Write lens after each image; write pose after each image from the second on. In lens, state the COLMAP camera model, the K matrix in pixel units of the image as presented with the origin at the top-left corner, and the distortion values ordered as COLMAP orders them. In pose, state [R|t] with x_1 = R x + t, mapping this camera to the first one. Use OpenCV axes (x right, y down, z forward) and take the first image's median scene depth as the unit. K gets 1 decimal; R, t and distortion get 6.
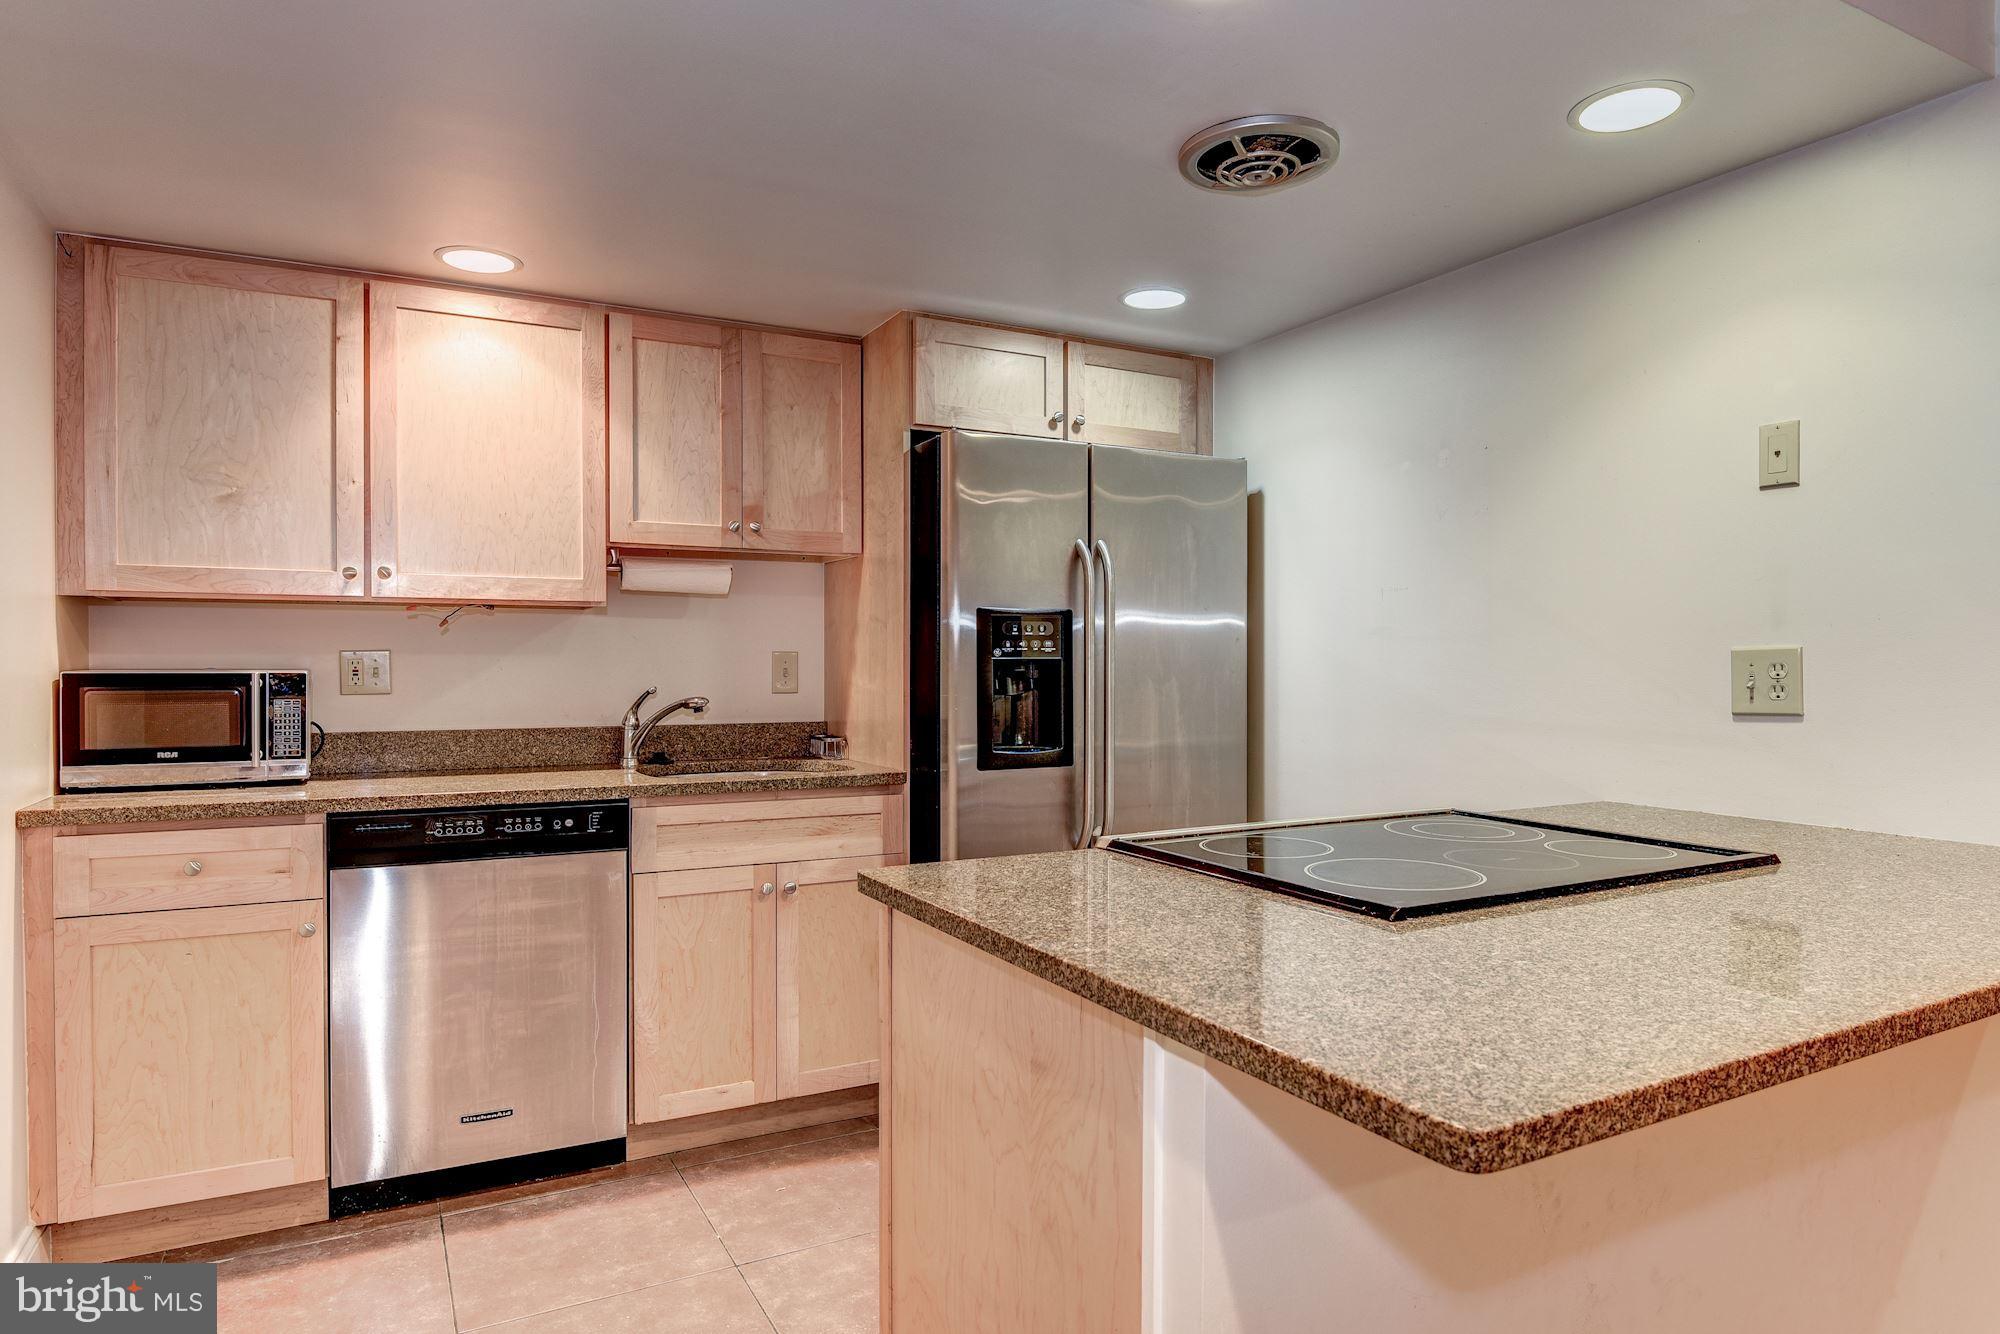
lens RADIAL K [[1167.2, 0, 1000.0], [0, 1167.2, 667.0], [0, 0, 1]] dist [-0.000143, 0.000595]
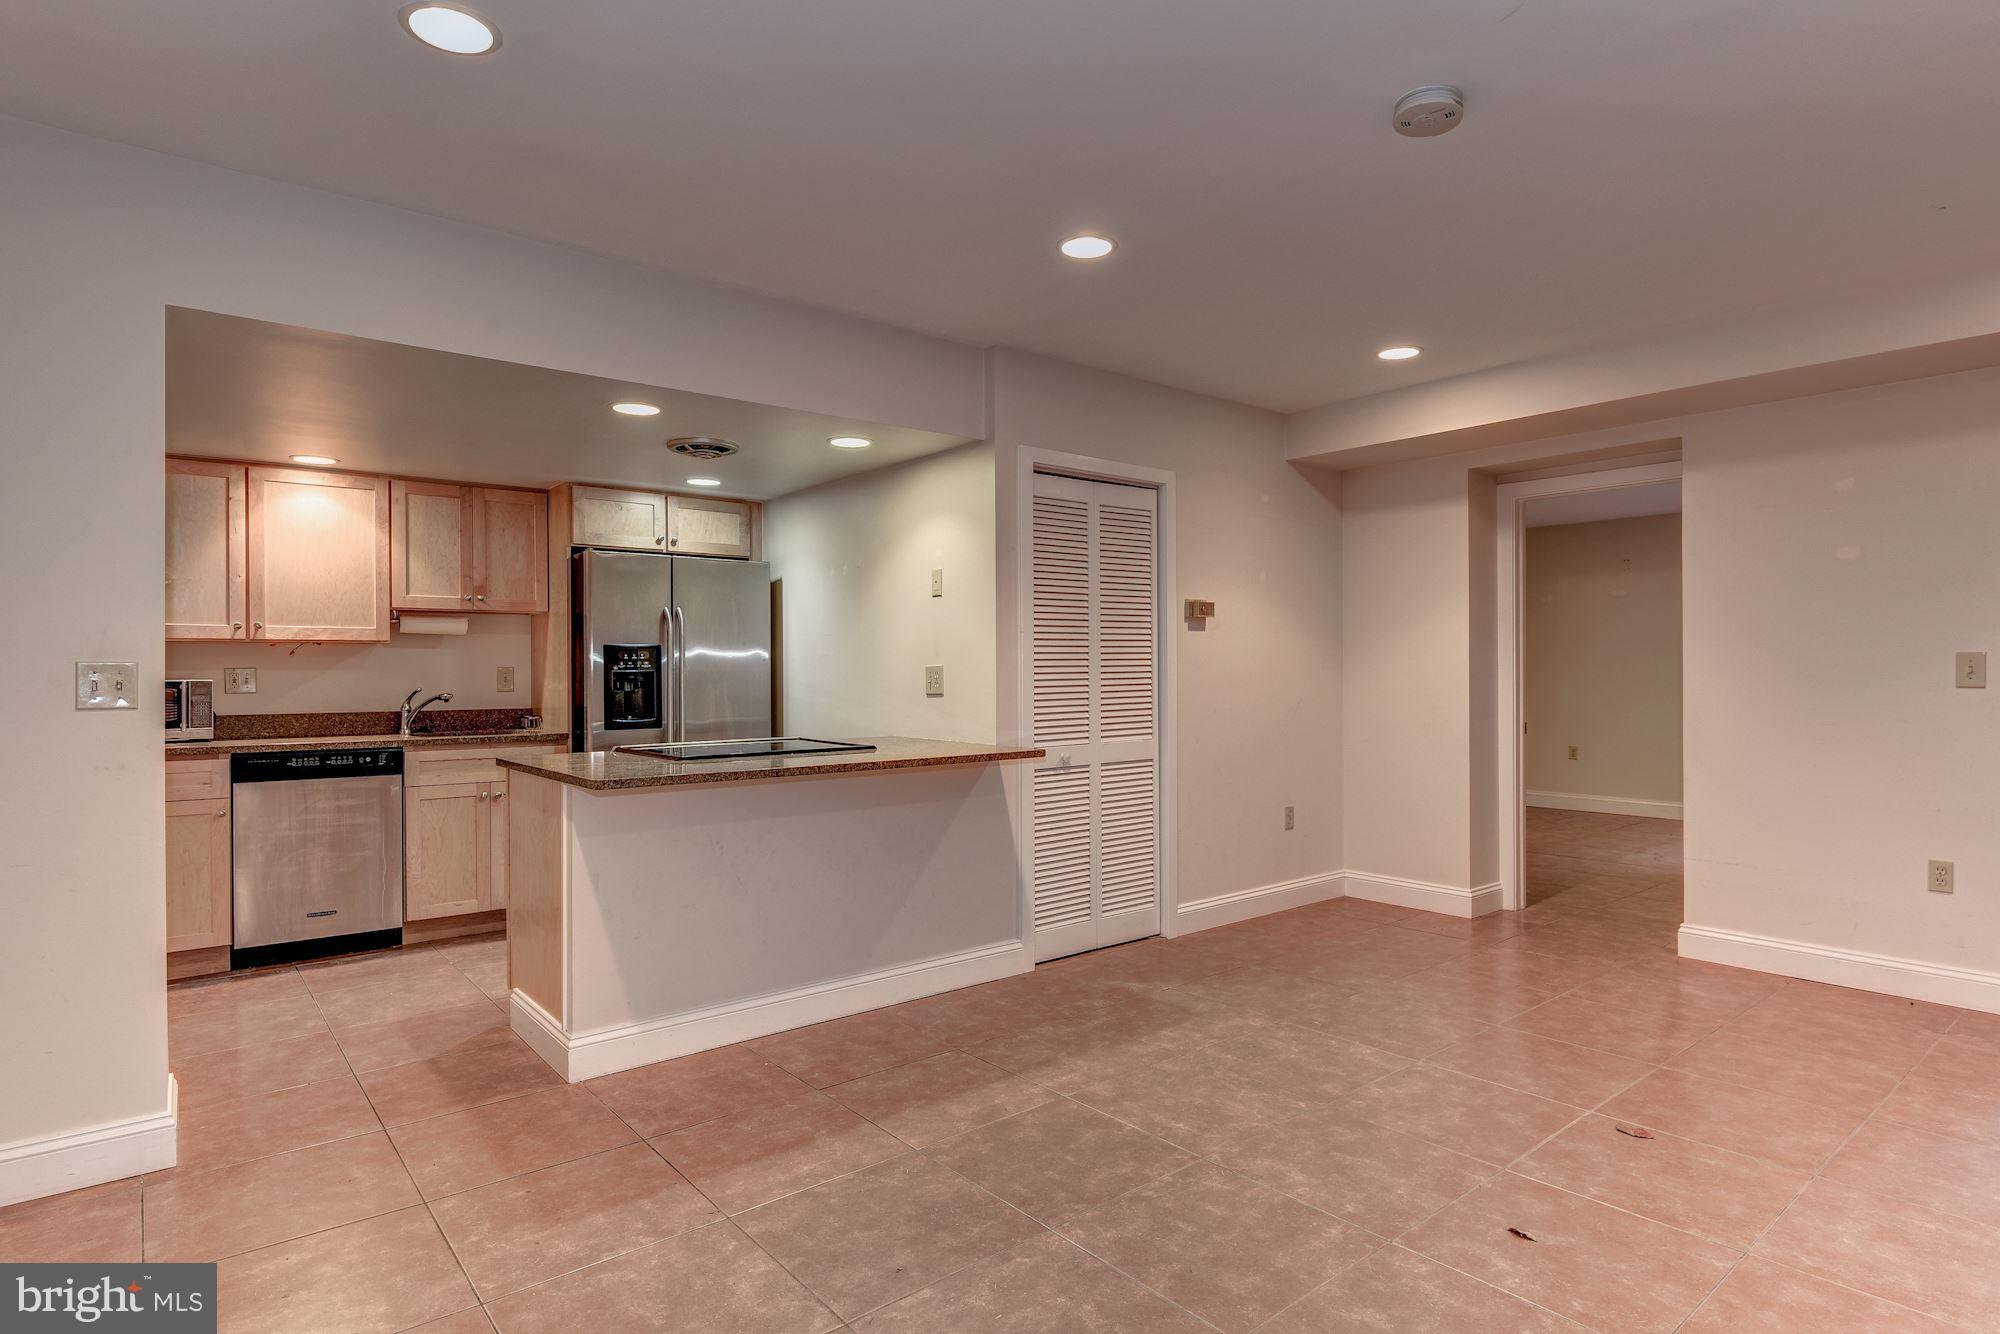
lens RADIAL K [[1062.8, 0, 1000.0], [0, 1062.8, 667.0], [0, 0, 1]] dist [0.000016, -0.000807]
pose [[0.982009, -0.004259, 0.188788, 0.277084], [0.005512, 0.999966, -0.006112, 0.000050], [-0.188756, 0.007043, 0.981999, -0.787314]]
